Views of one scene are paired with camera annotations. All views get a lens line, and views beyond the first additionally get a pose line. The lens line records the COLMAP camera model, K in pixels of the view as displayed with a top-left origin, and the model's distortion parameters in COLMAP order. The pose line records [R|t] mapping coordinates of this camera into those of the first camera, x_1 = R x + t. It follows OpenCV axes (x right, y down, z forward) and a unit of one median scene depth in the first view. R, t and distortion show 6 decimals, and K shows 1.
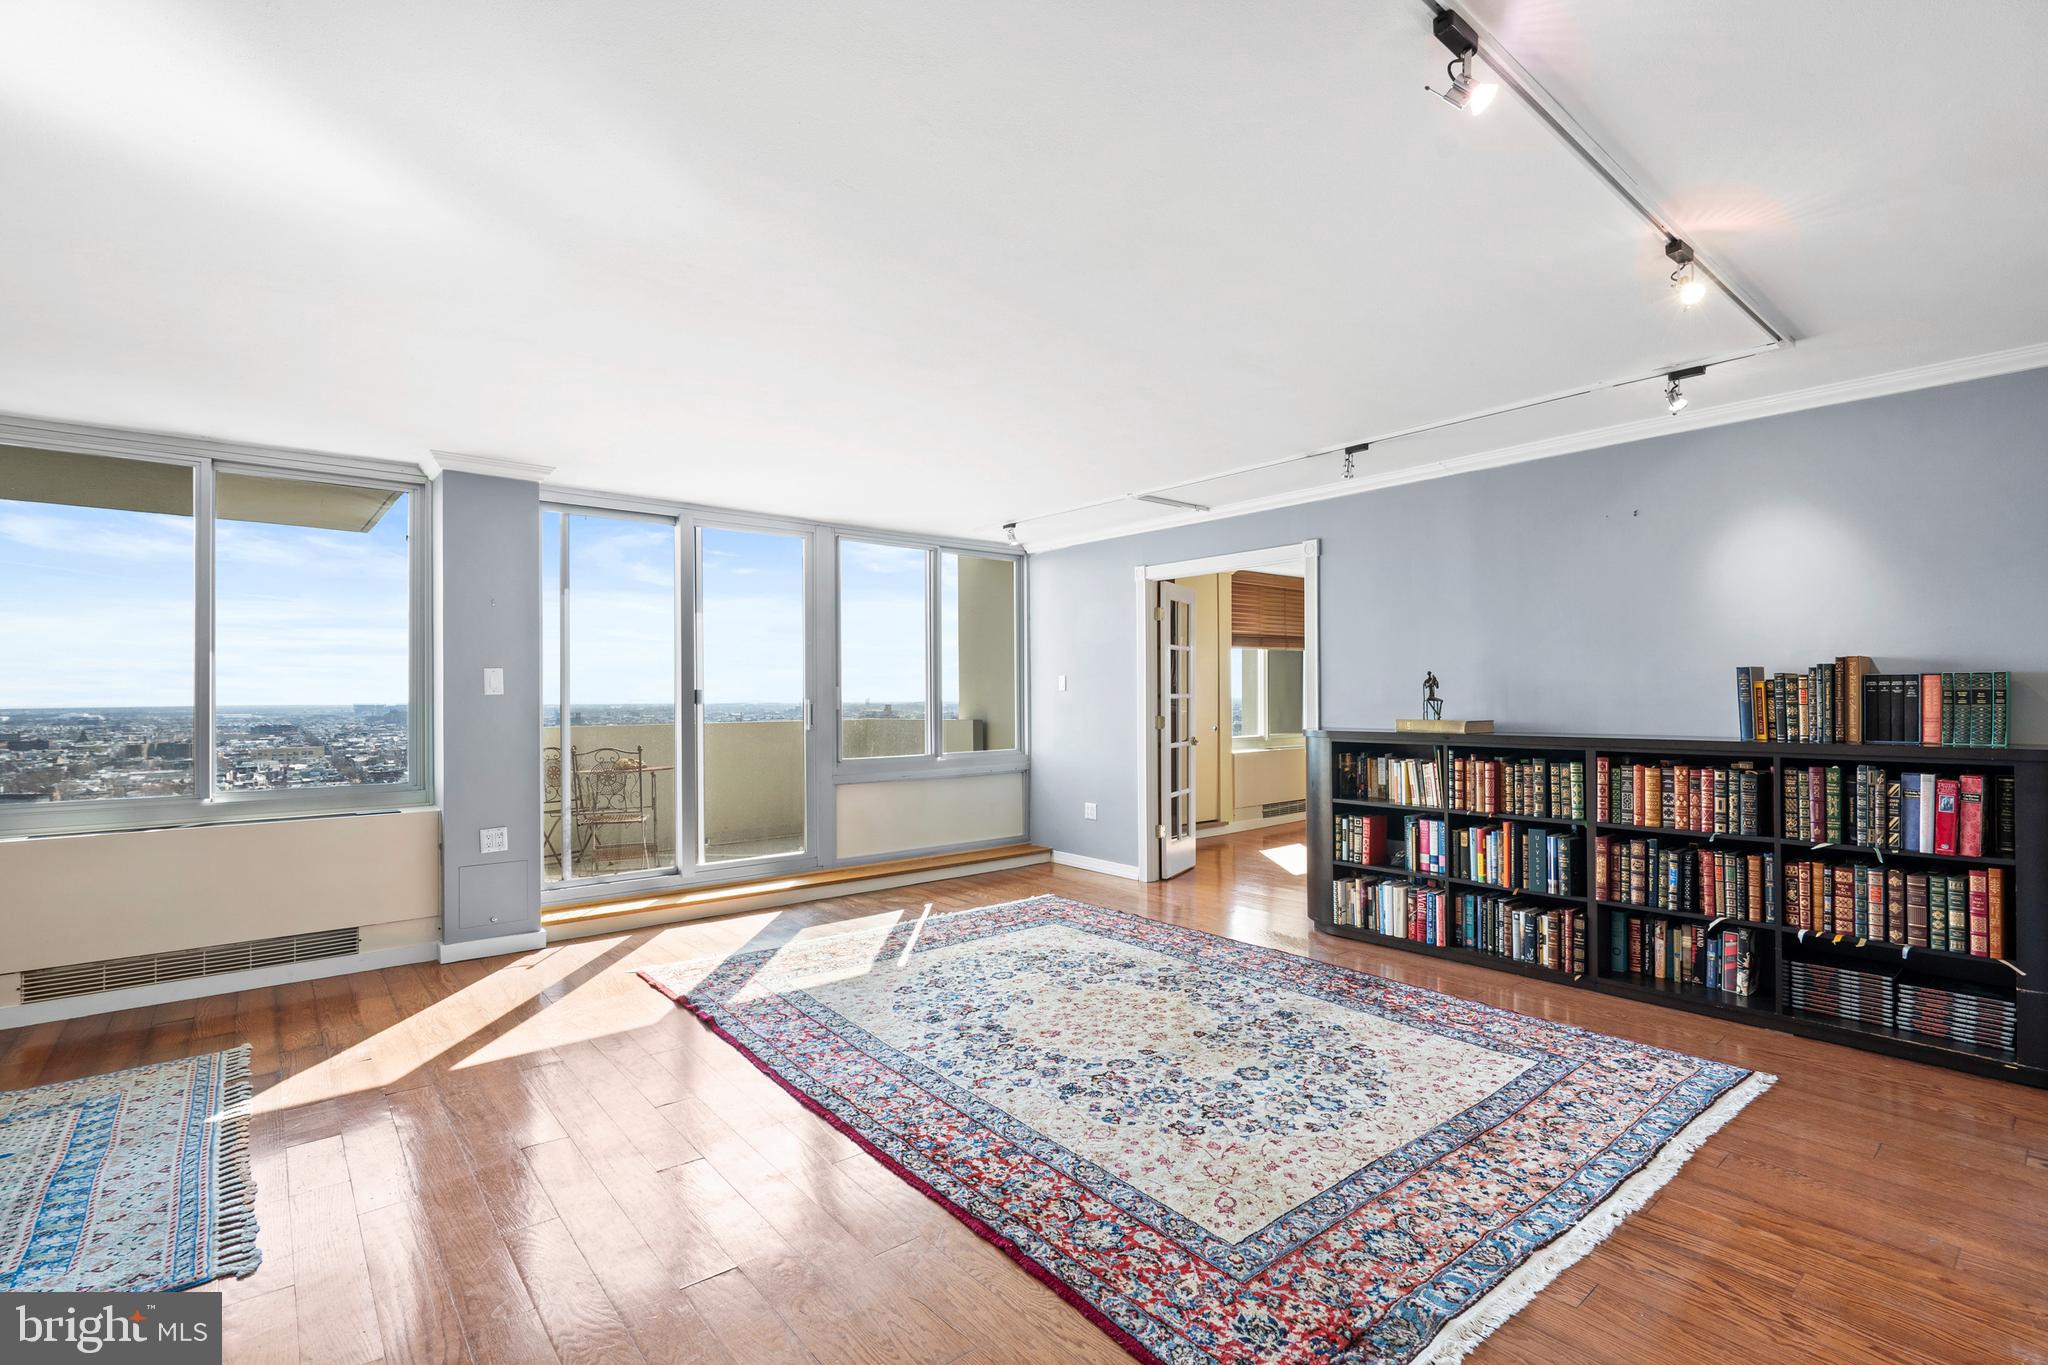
lens RADIAL K [[928.8, 0, 1037.6], [0, 928.8, 692.3], [0, 0, 1]] dist [-0.003320, 0.000305]
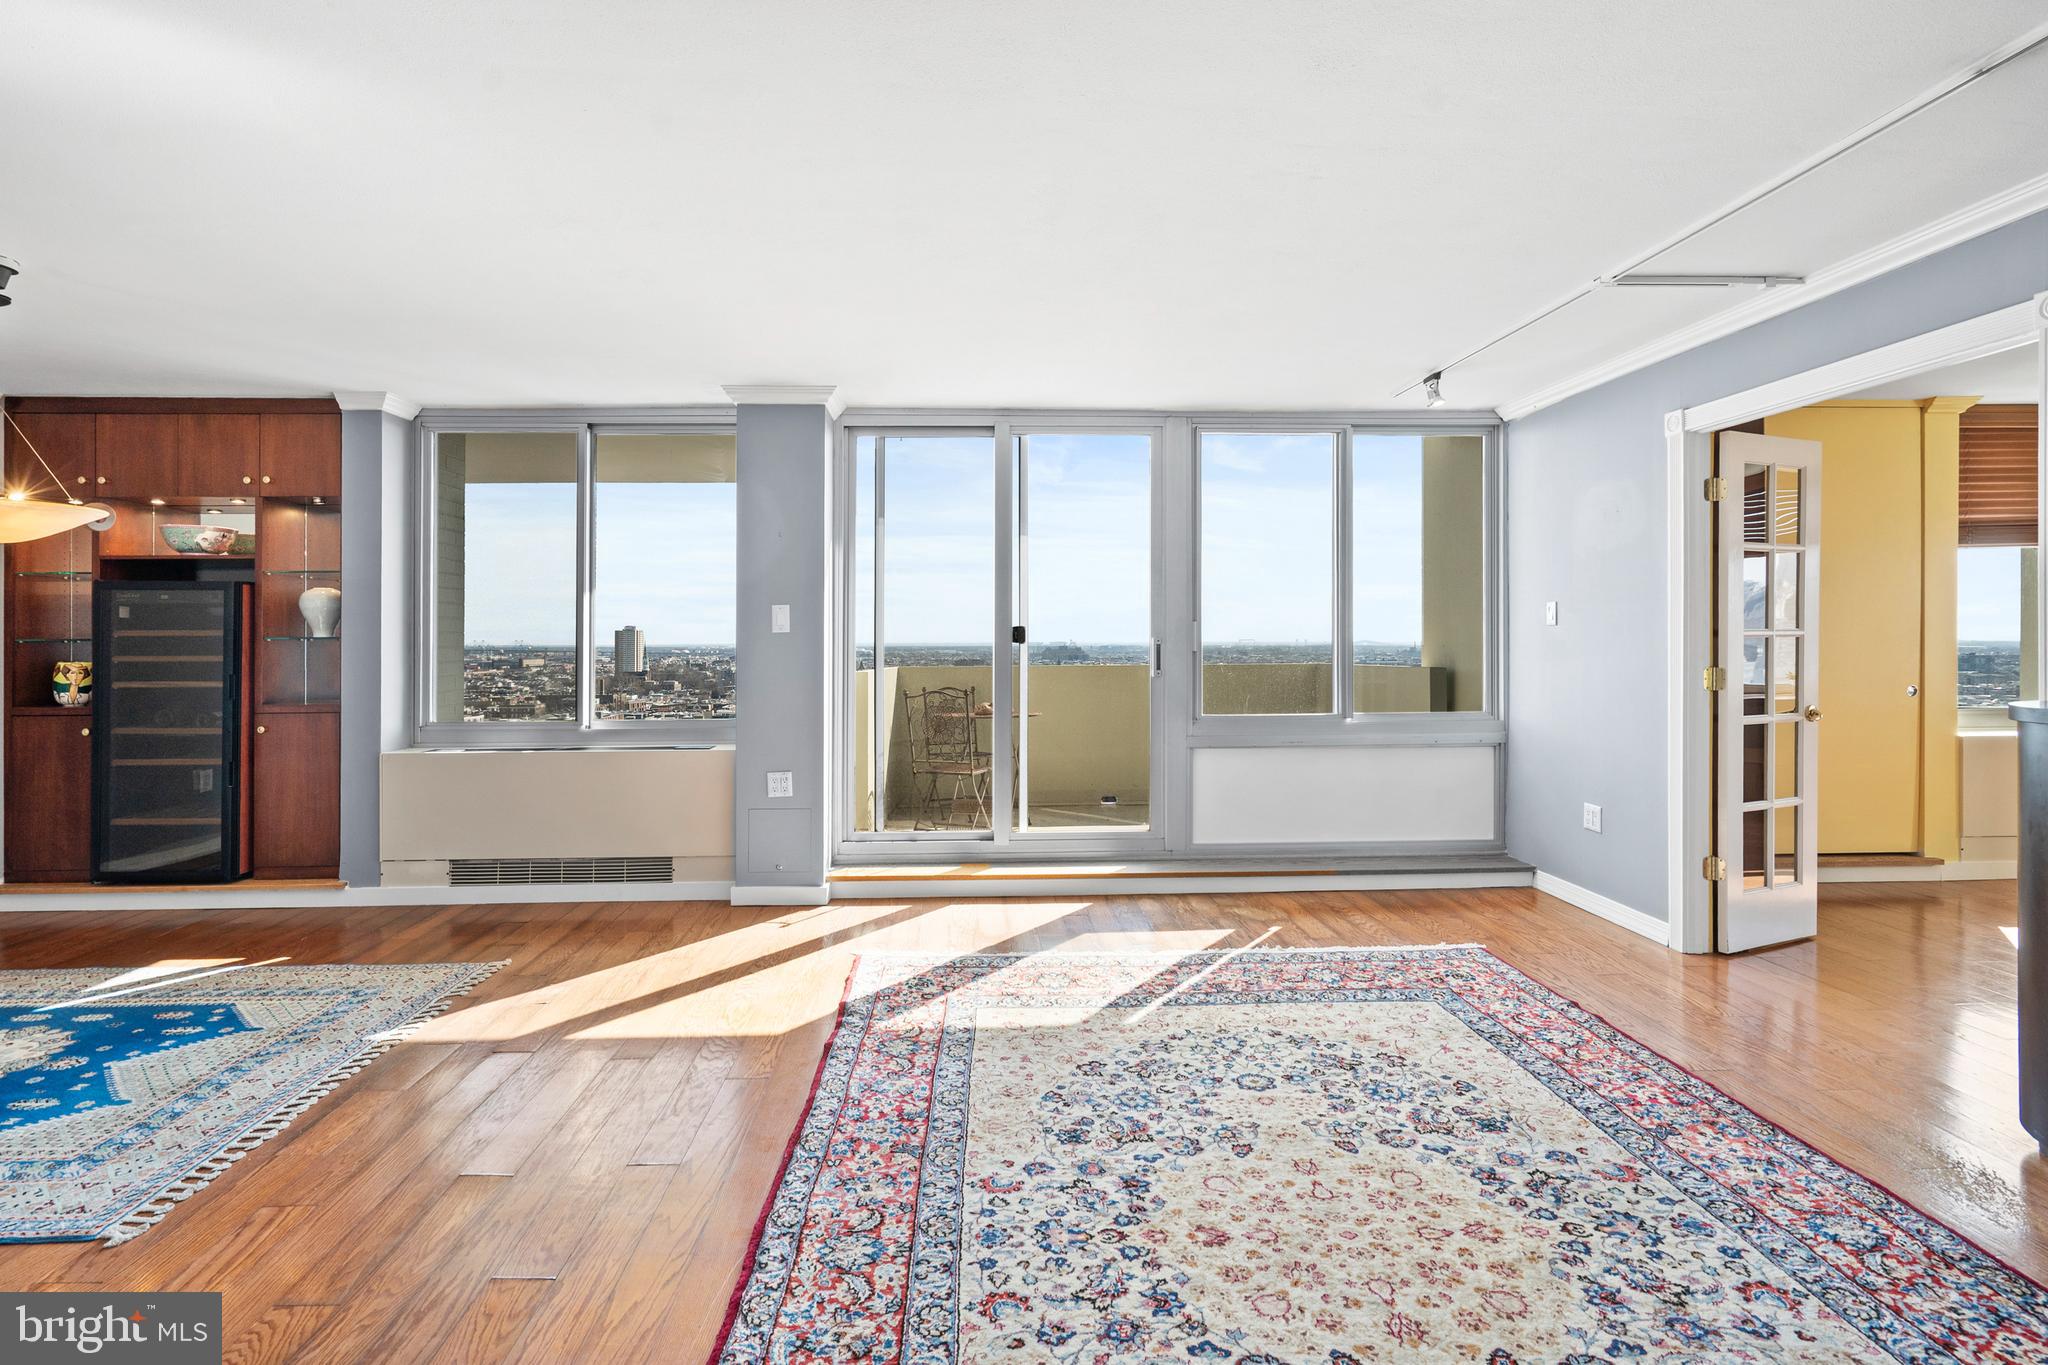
lens RADIAL K [[960.6, 0, 996.2], [0, 960.6, 641.6], [0, 0, 1]] dist [-0.003756, 0.000243]
pose [[0.785044, 0.002669, -0.619434, 0.240133], [0.004403, 0.999941, 0.009890, 0.002816], [0.619424, -0.010492, 0.784987, 0.419039]]
